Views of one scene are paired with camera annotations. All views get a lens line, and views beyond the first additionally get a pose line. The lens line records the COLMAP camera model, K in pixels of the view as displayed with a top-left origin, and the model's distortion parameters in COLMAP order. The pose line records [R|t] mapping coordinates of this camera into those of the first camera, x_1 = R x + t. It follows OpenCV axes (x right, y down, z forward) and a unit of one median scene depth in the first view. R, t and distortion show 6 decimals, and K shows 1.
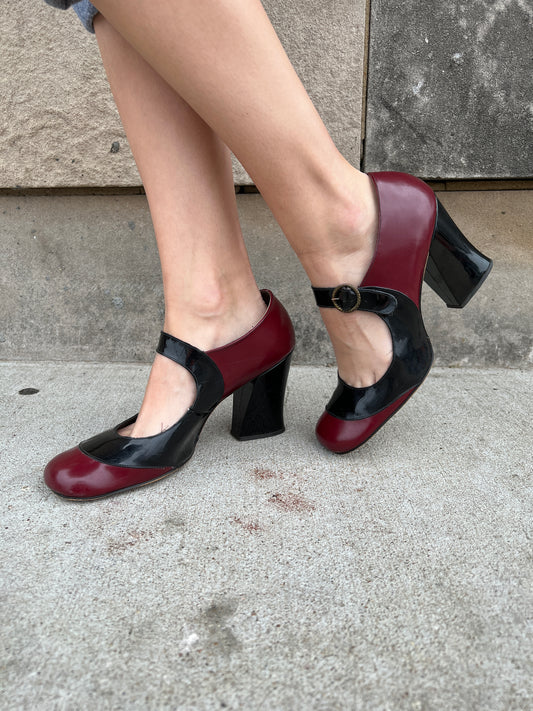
lens RADIAL K [[505.3, 0, 266.5], [0, 505.3, 355.5], [0, 0, 1]] dist [0.047233, -0.045280]
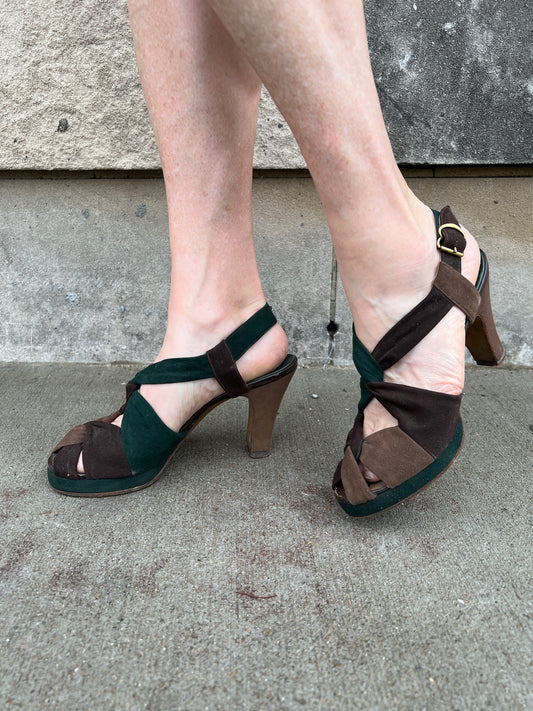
lens RADIAL K [[505.1, 0, 269.9], [0, 505.1, 350.9], [0, 0, 1]] dist [0.032842, -0.035640]
pose [[0.999572, -0.002243, 0.029156, 0.033587], [0.000594, 0.998404, 0.056474, -0.068400], [-0.029236, -0.056432, 0.997978, 0.090875]]
